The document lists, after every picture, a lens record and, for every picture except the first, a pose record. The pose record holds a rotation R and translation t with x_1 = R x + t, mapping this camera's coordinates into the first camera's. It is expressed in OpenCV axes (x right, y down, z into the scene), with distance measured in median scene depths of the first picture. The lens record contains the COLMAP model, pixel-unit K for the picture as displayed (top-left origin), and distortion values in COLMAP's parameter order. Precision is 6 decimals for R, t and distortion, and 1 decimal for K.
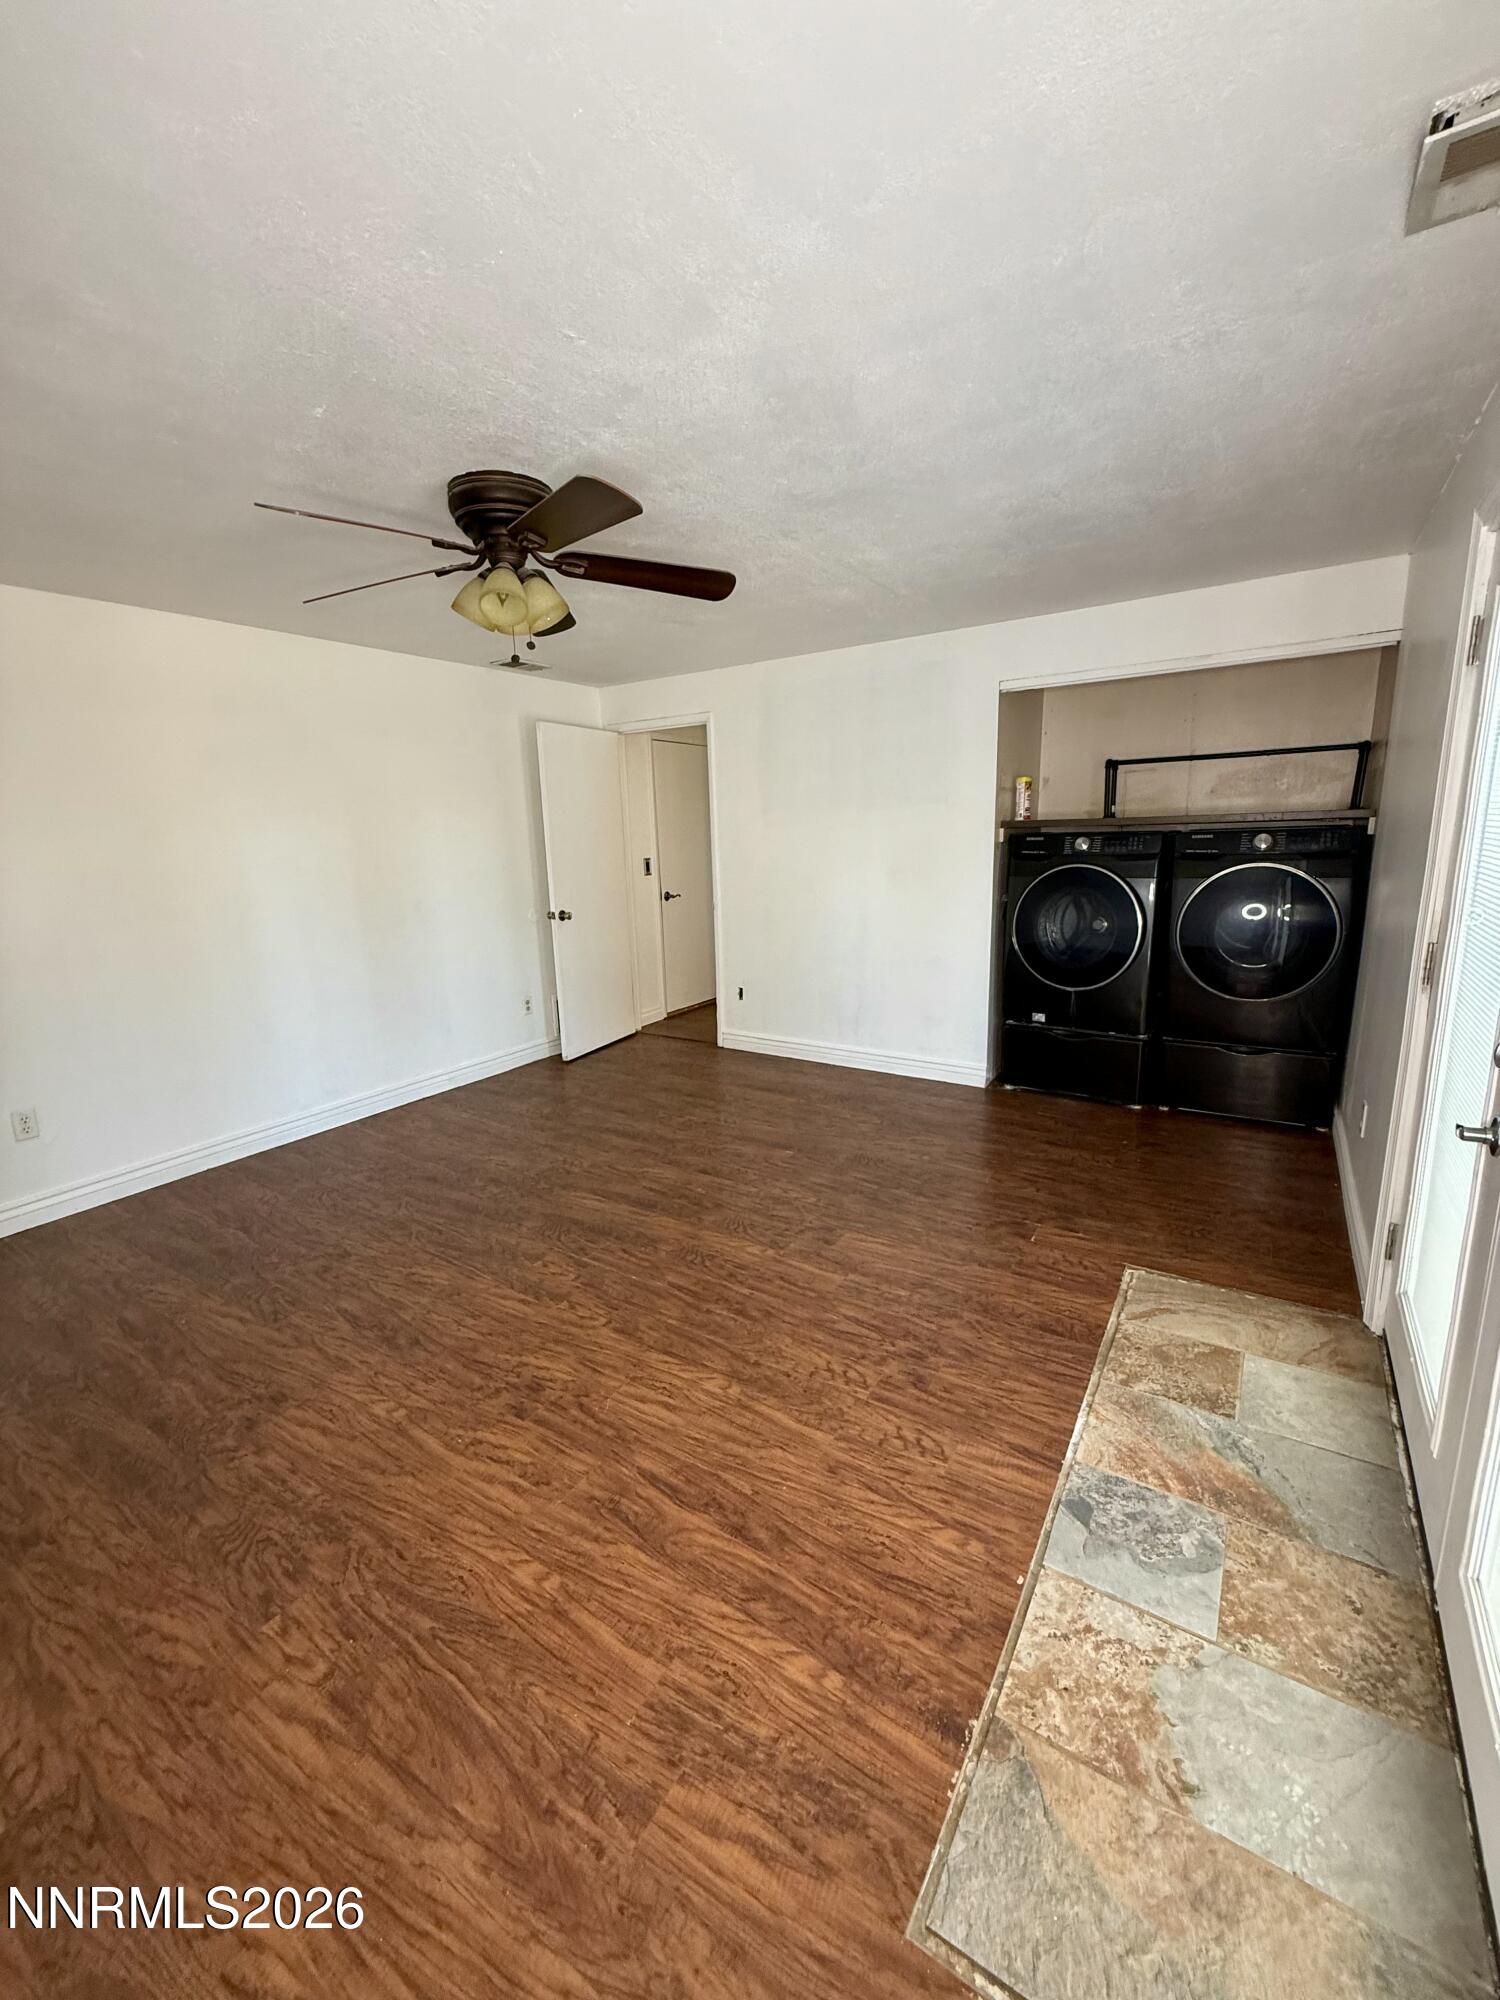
lens RADIAL K [[797.9, 0, 747.1], [0, 797.9, 994.8], [0, 0, 1]] dist [-0.001909, 0.000506]
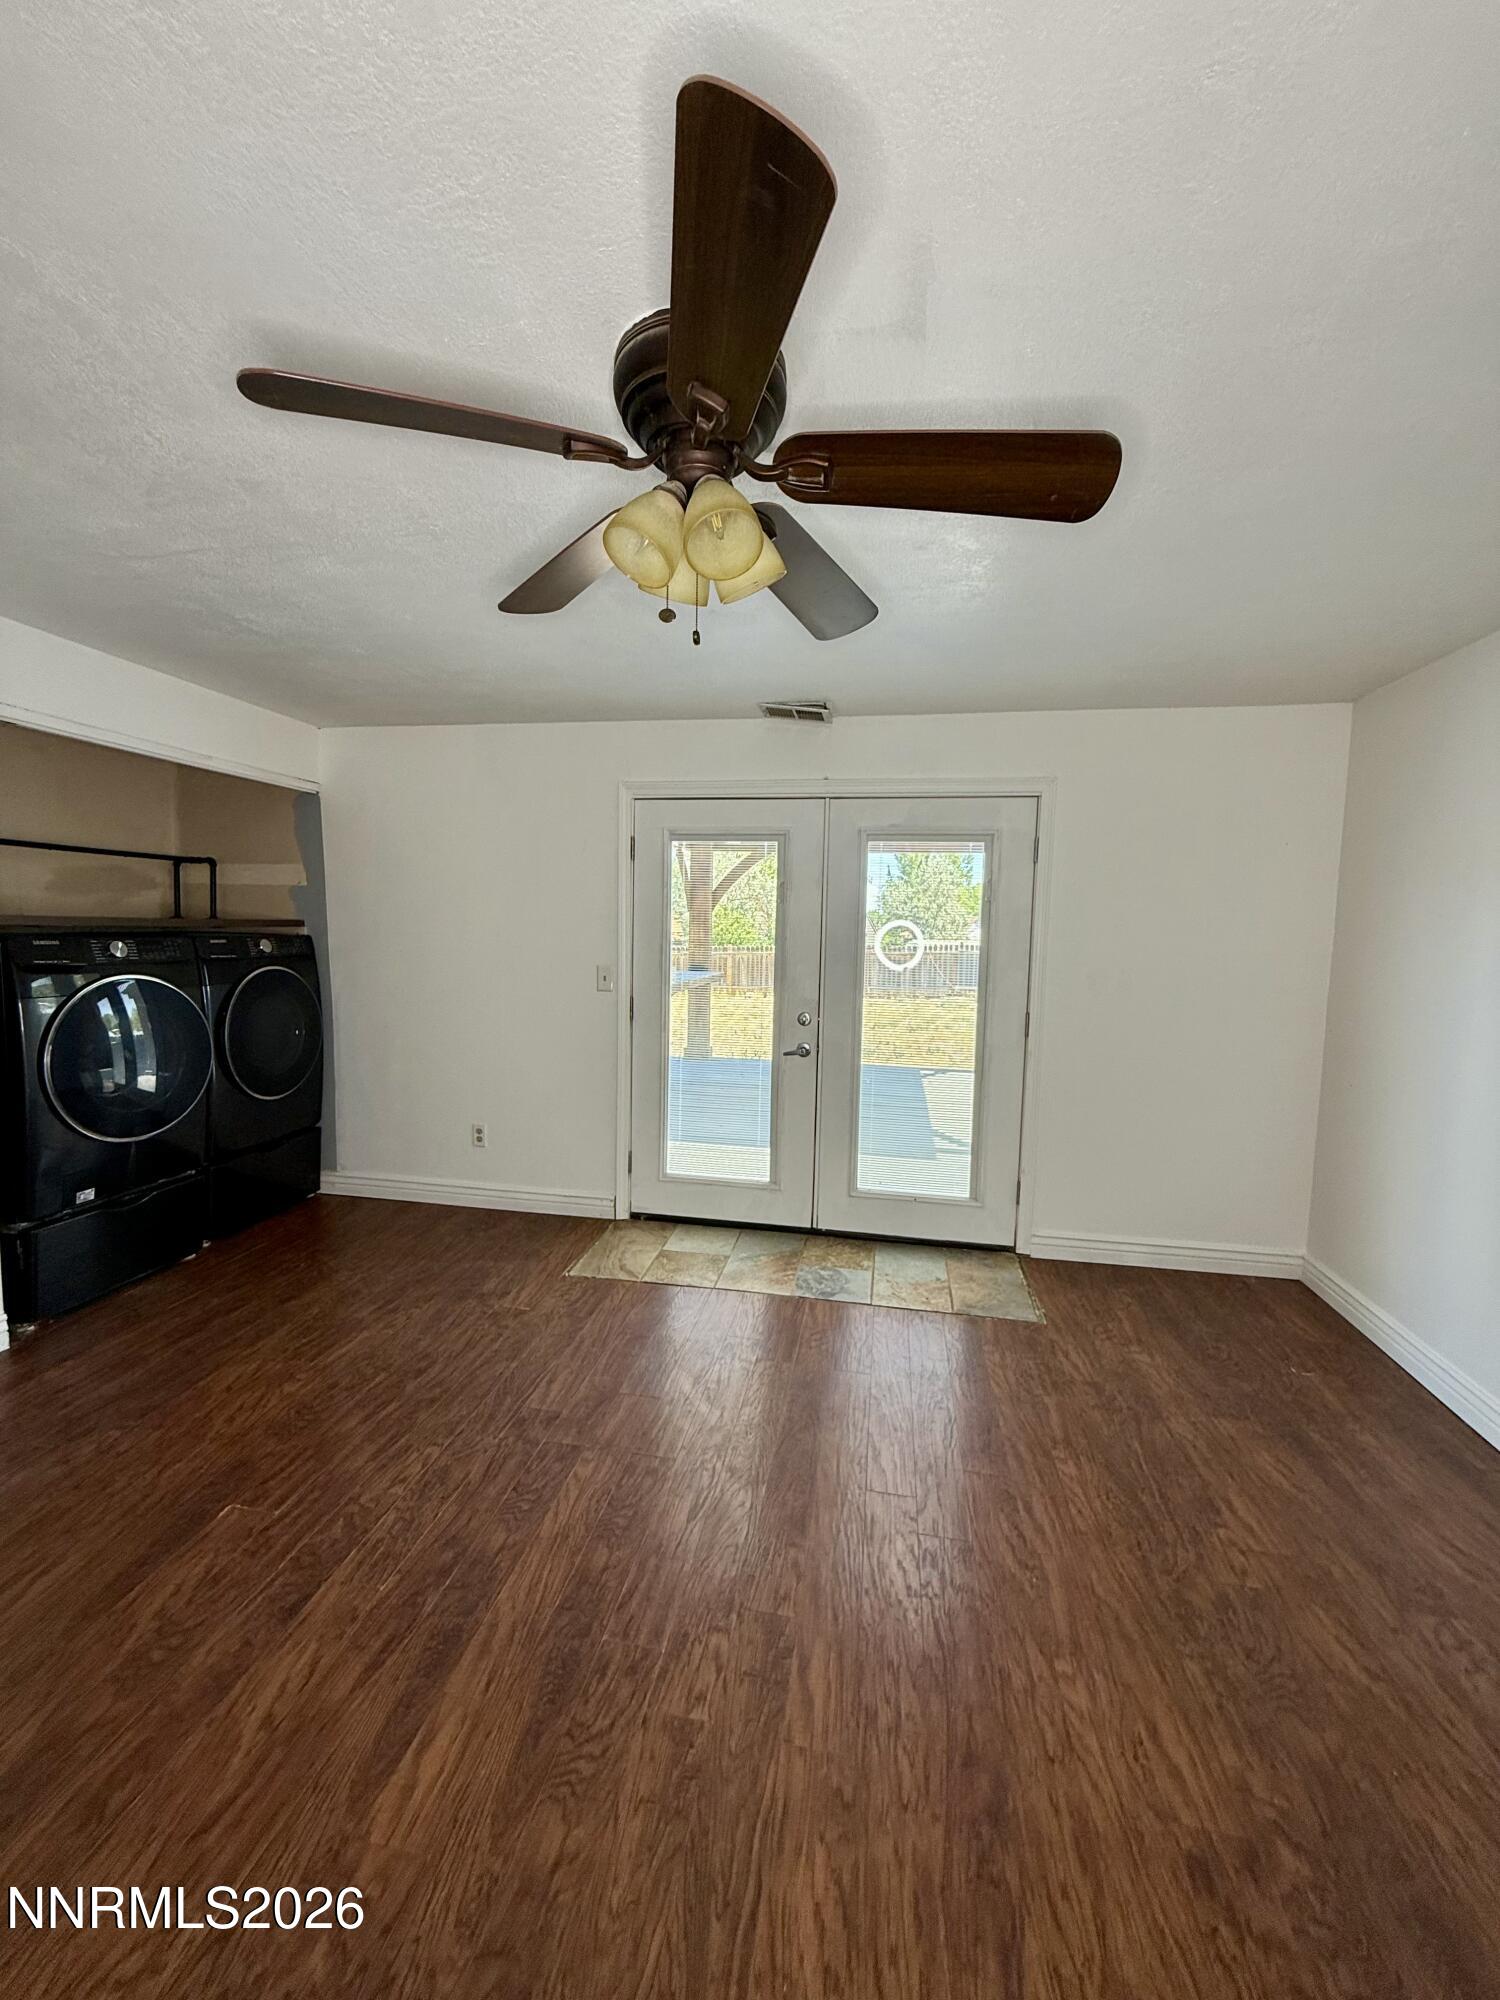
lens RADIAL K [[797.9, 0, 747.1], [0, 797.9, 994.8], [0, 0, 1]] dist [-0.001909, 0.000506]
pose [[-0.390999, -0.053426, 0.918839, -0.774006], [0.177675, 0.975155, 0.132307, -0.209252], [-0.903079, 0.214987, -0.371792, 1.111847]]
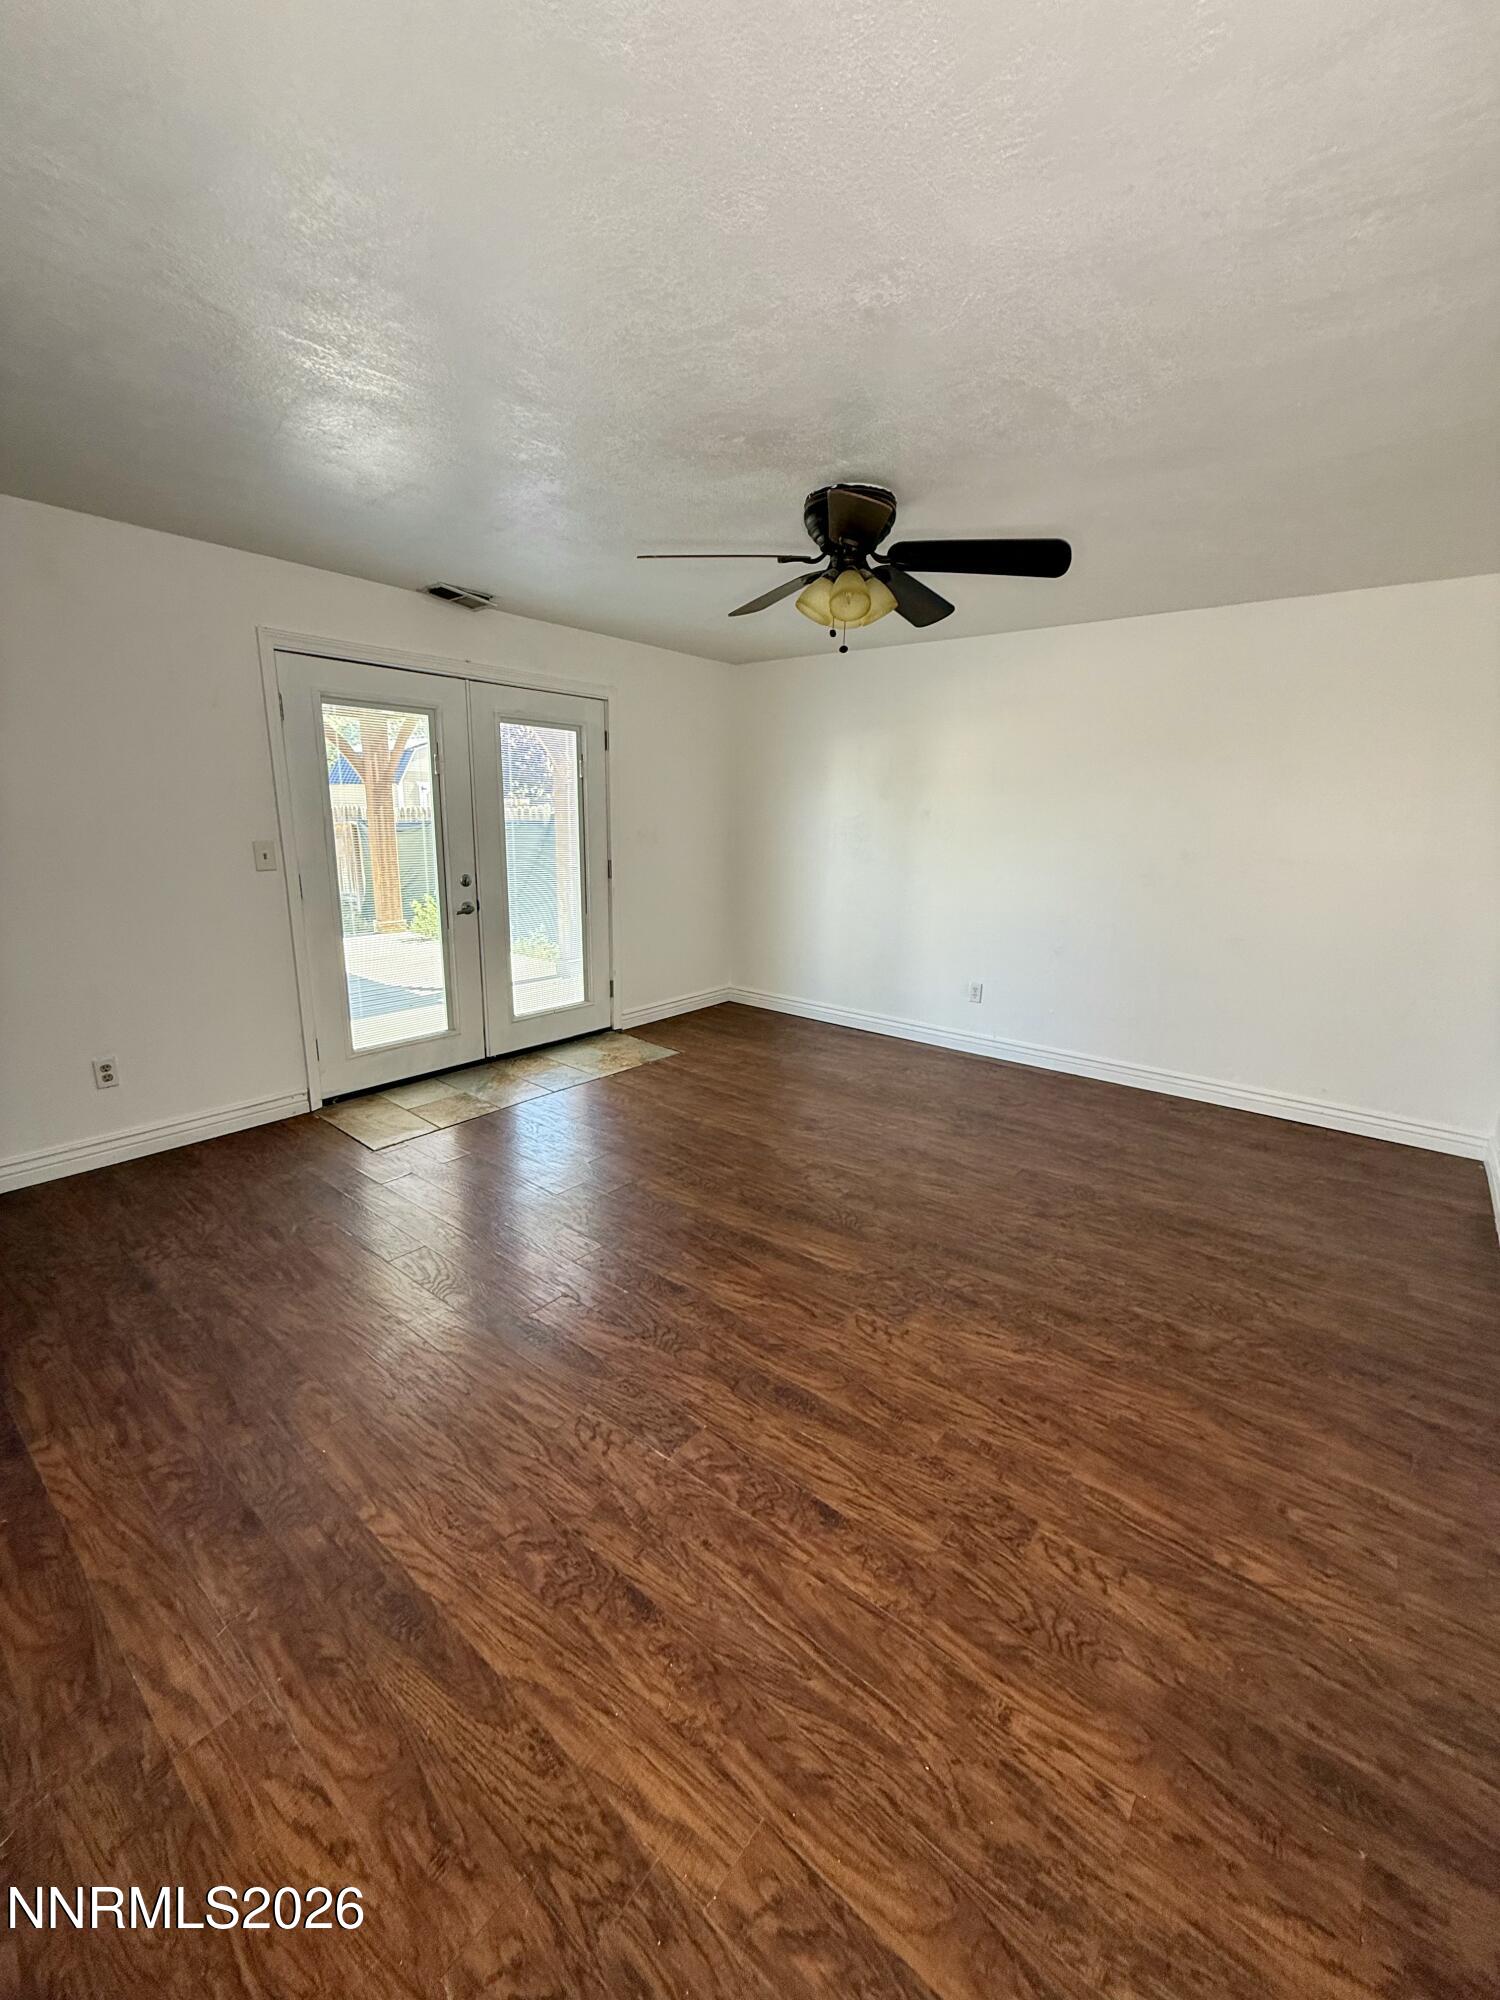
lens RADIAL K [[797.9, 0, 747.1], [0, 797.9, 994.8], [0, 0, 1]] dist [-0.001909, 0.000506]
pose [[-0.994928, -0.011234, 0.099965, -0.242697], [0.031576, 0.908638, 0.416388, -0.404025], [-0.095510, 0.417433, -0.903675, 1.996282]]
